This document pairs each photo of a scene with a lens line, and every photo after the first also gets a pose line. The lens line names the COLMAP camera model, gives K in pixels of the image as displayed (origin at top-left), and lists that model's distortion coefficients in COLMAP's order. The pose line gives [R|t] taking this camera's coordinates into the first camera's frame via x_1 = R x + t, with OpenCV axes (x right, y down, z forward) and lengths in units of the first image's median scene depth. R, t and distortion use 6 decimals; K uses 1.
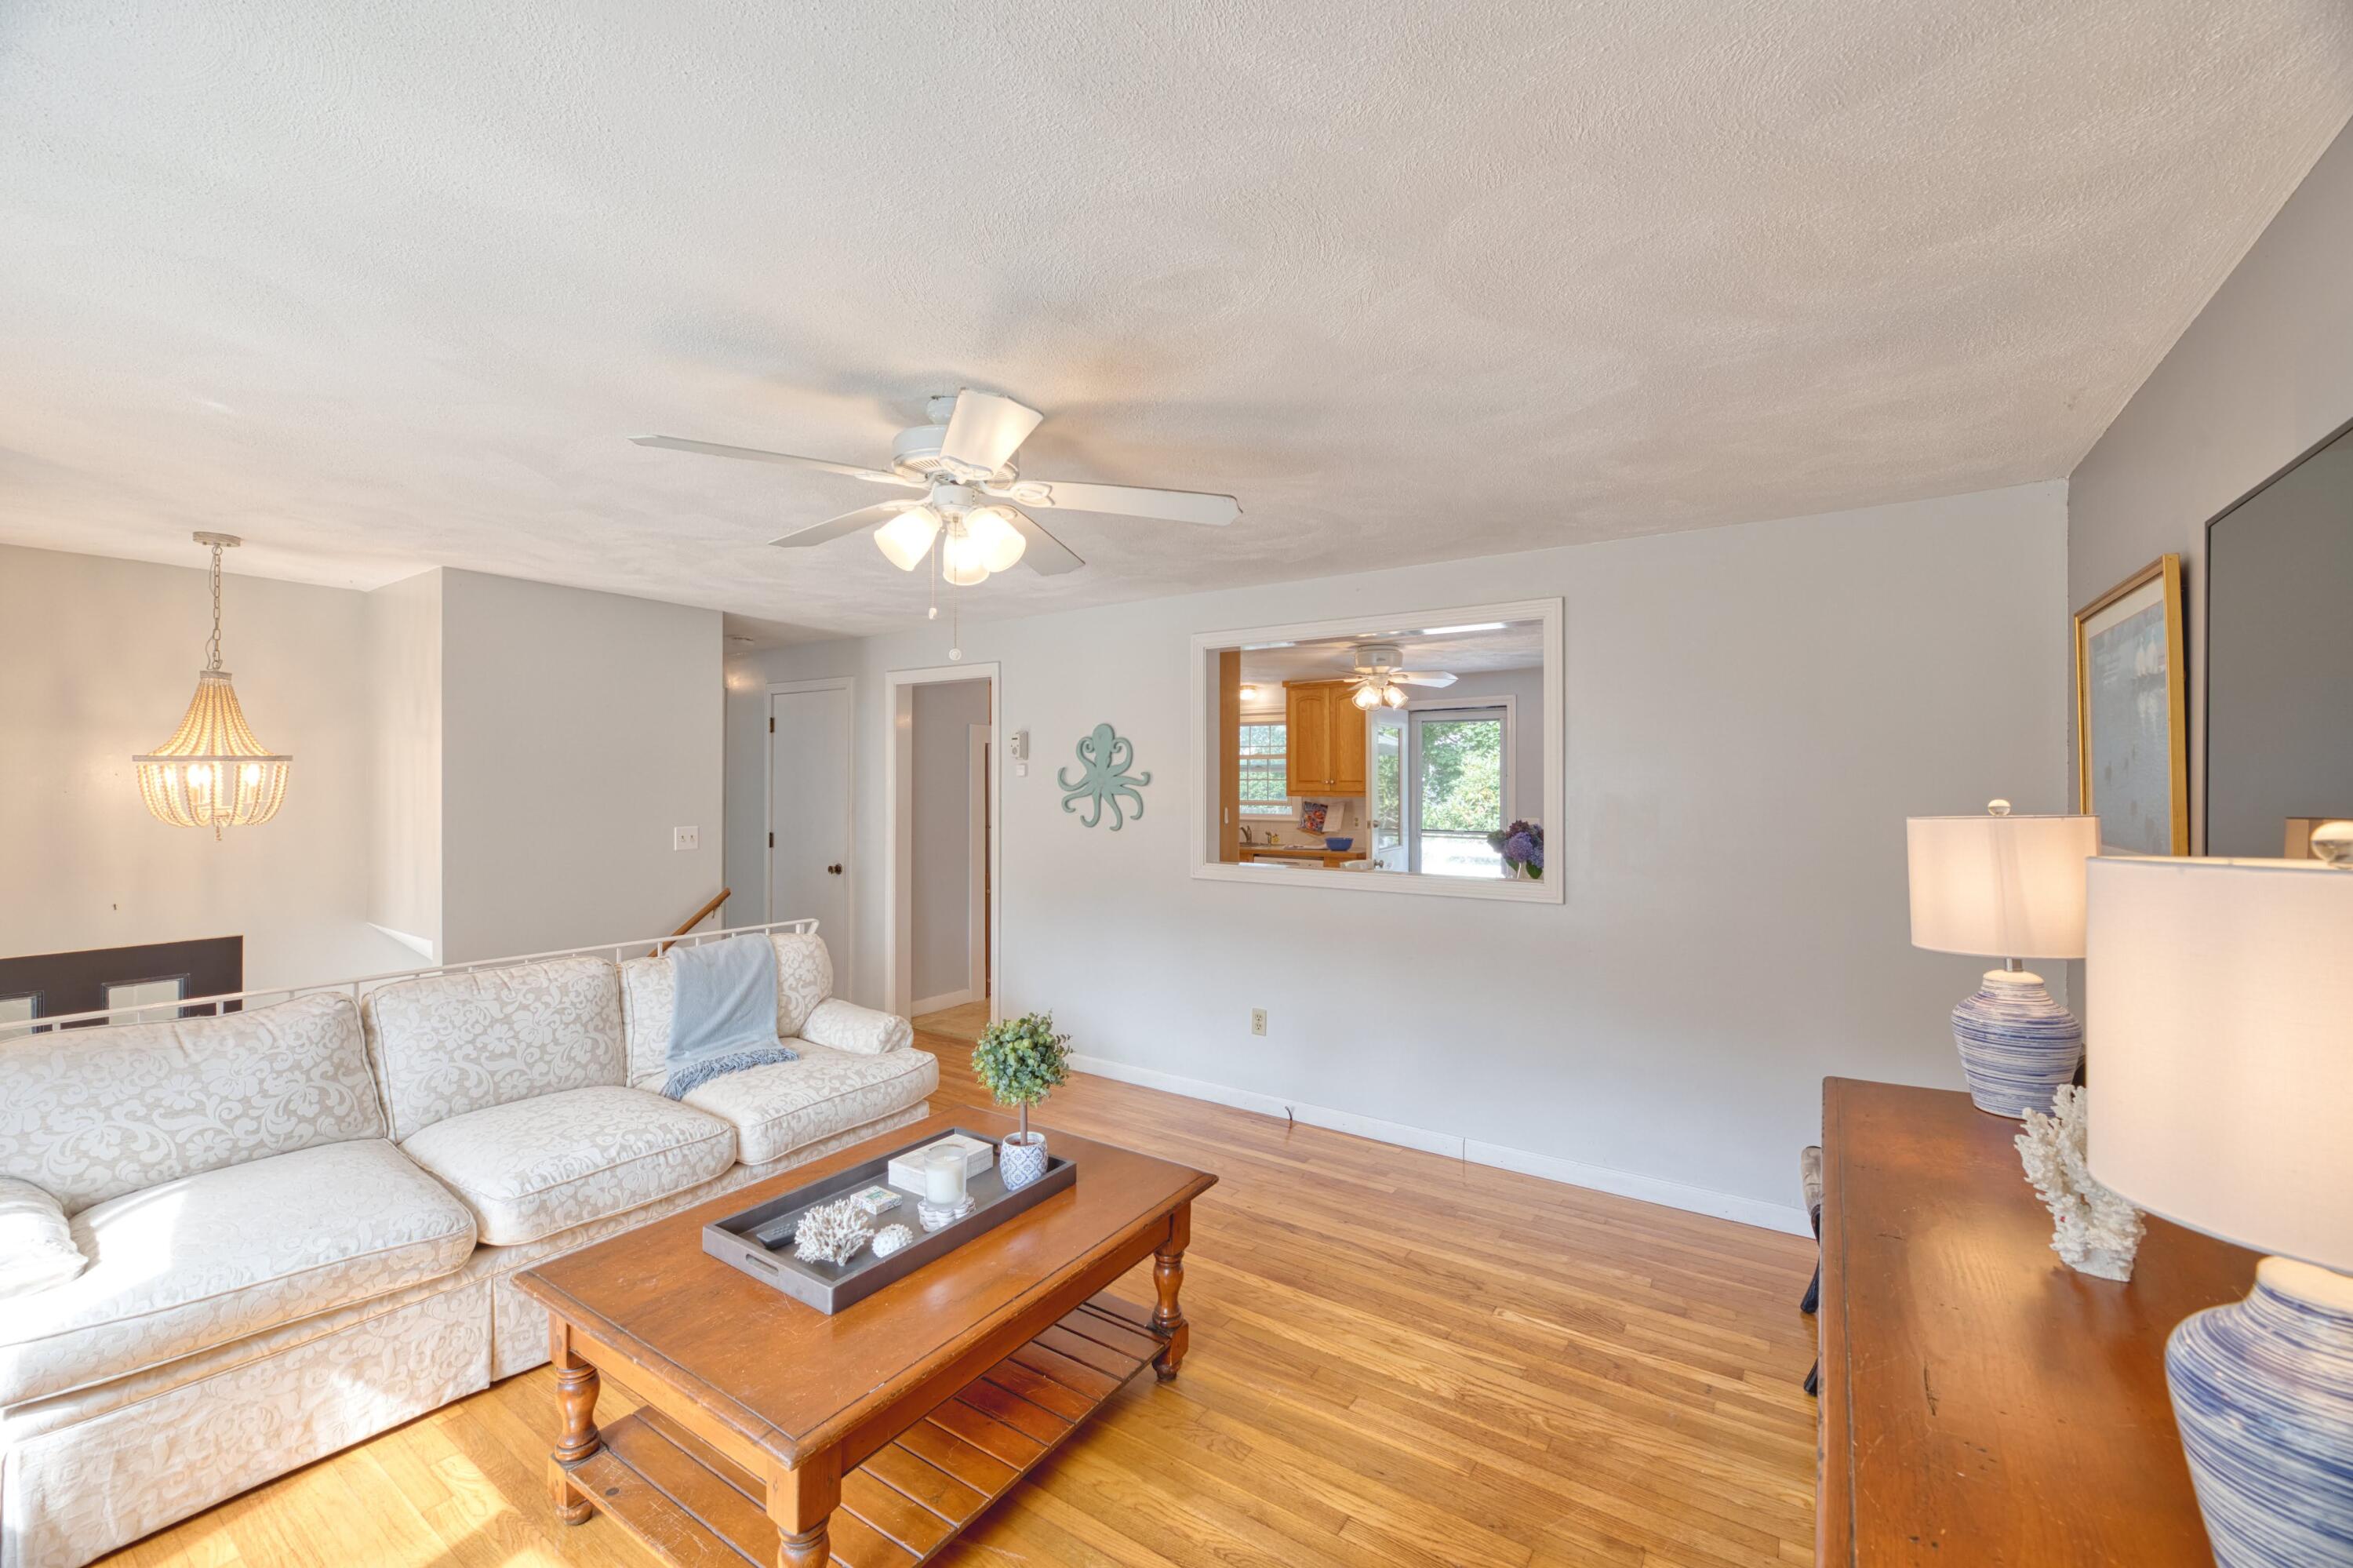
lens RADIAL K [[951.0, 0, 1184.6], [0, 951.0, 783.0], [0, 0, 1]] dist [0.000880, -0.000665]
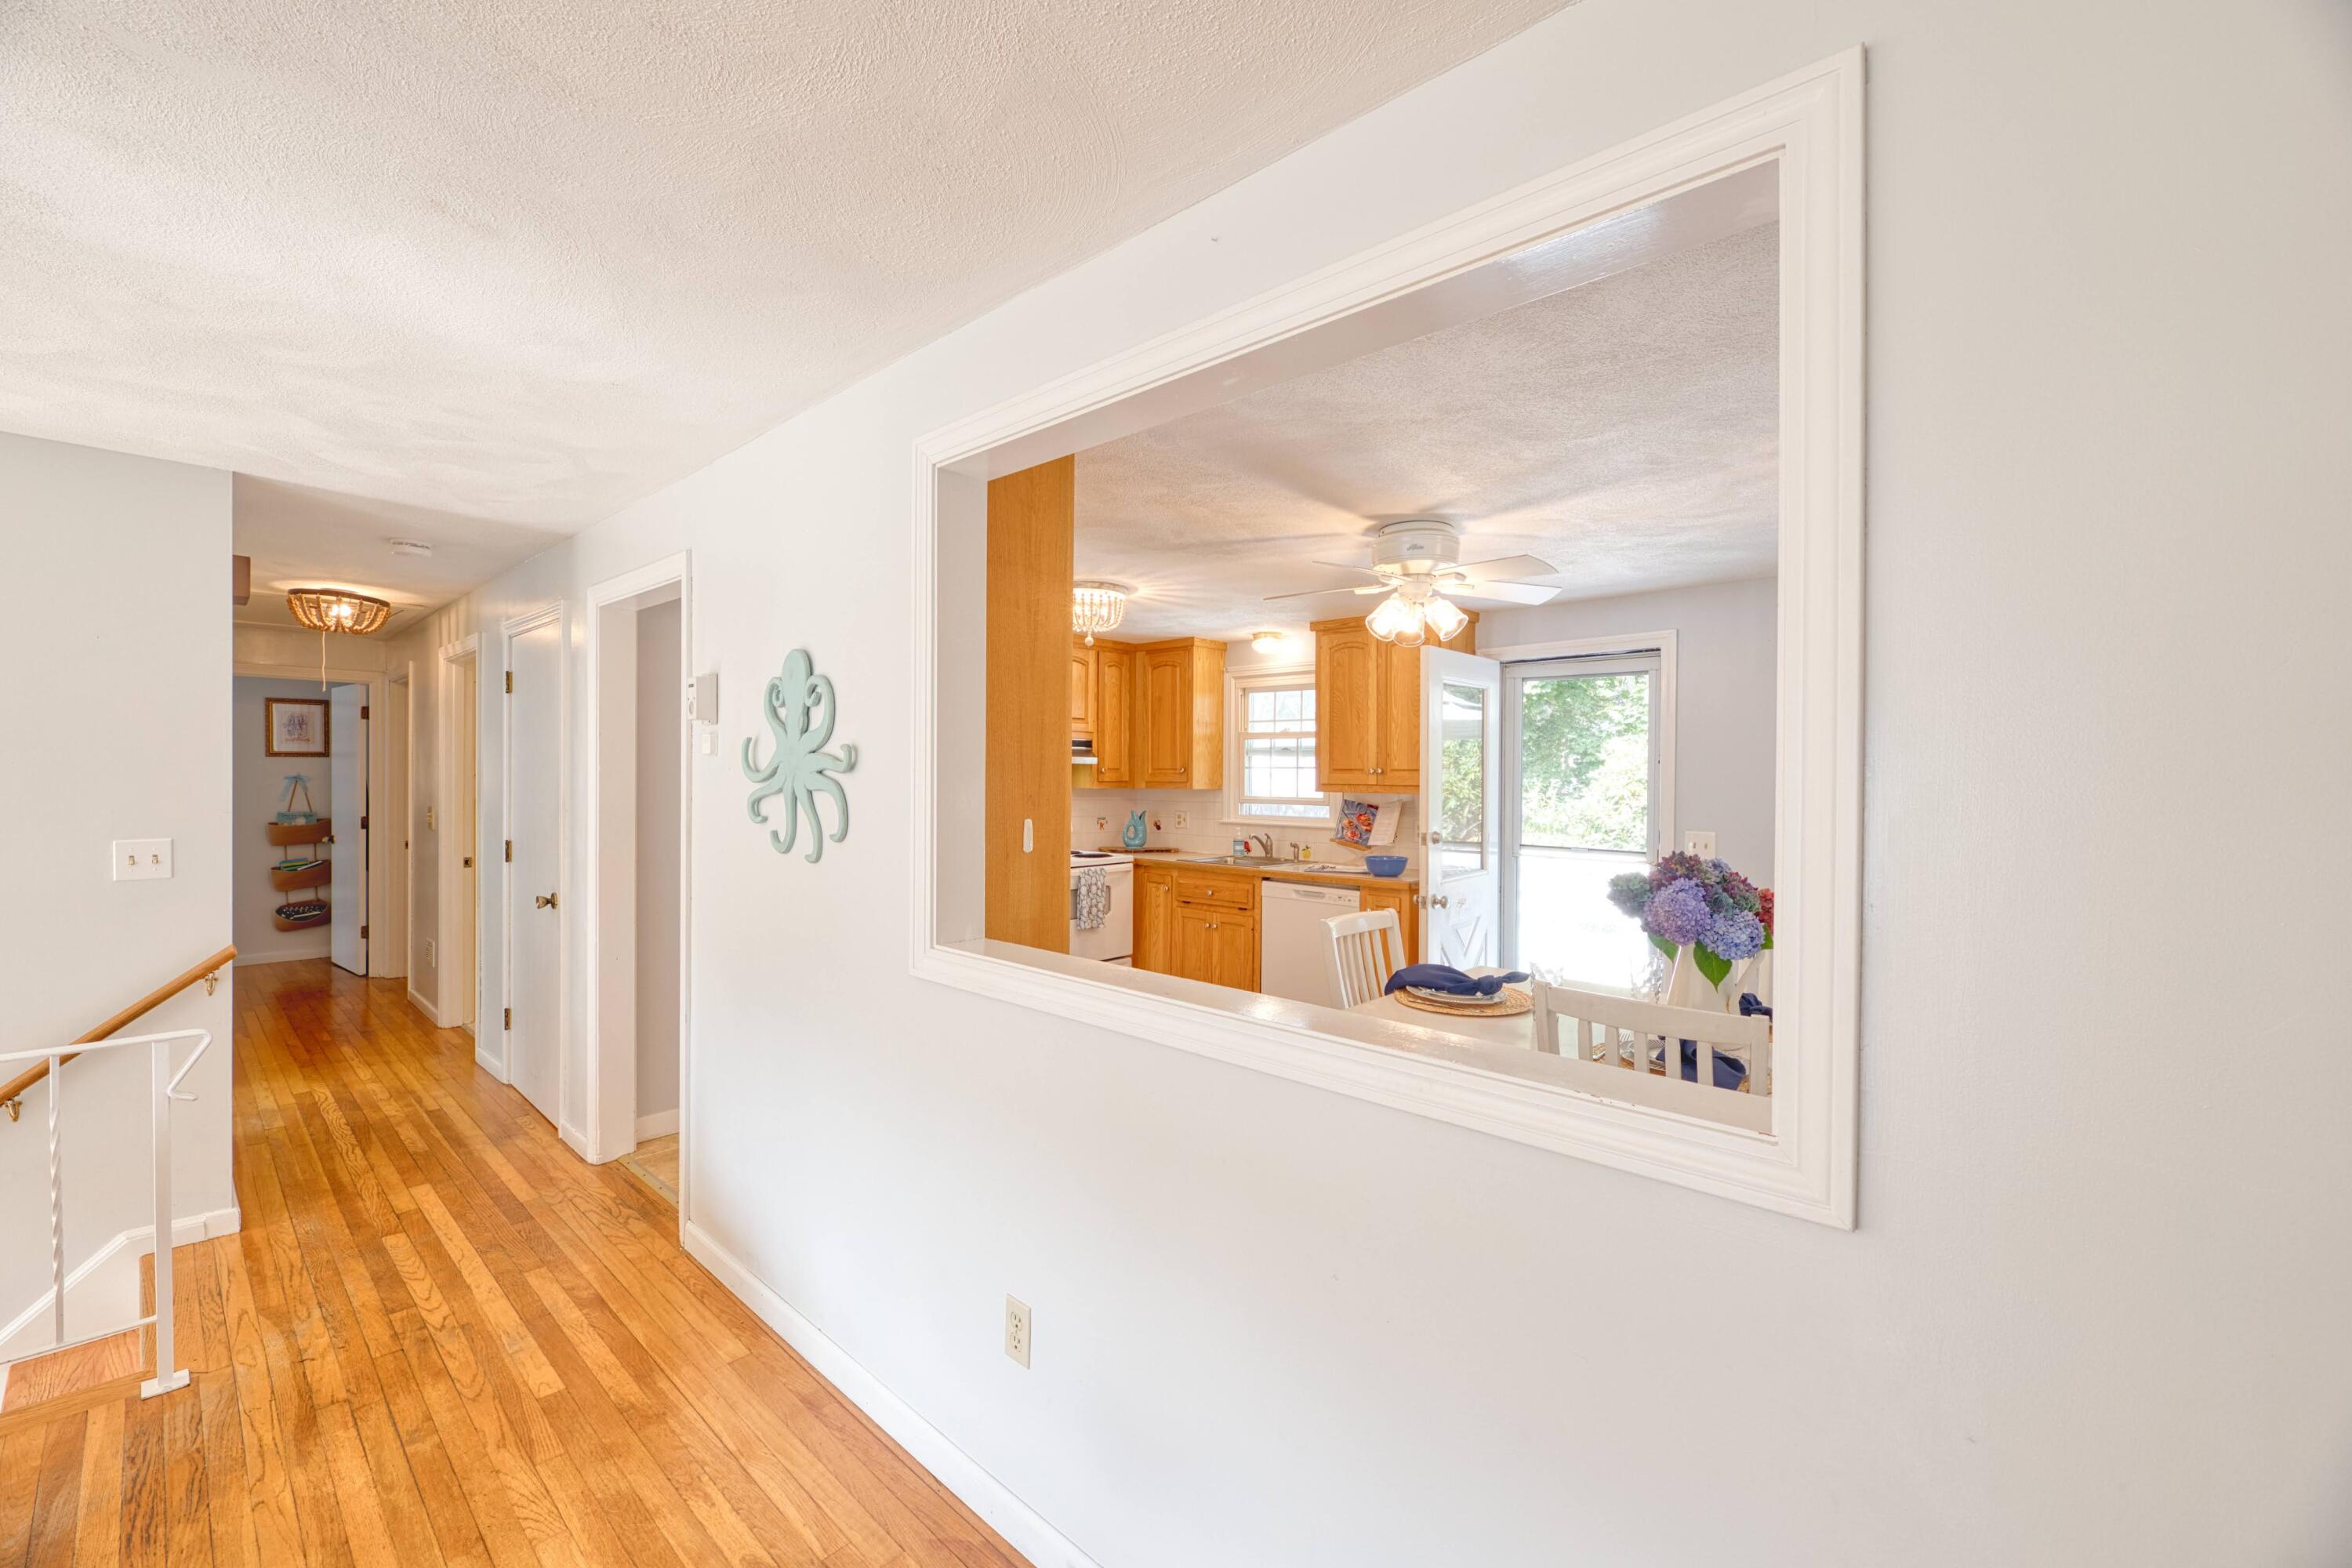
lens RADIAL K [[950.6, 0, 1173.9], [0, 950.6, 787.0], [0, 0, 1]] dist [0.000880, -0.000665]
pose [[0.988593, 0.007917, -0.150402, 0.113983], [-0.005930, 0.999889, 0.013653, 0.001674], [0.150493, -0.012605, 0.988531, 0.324796]]
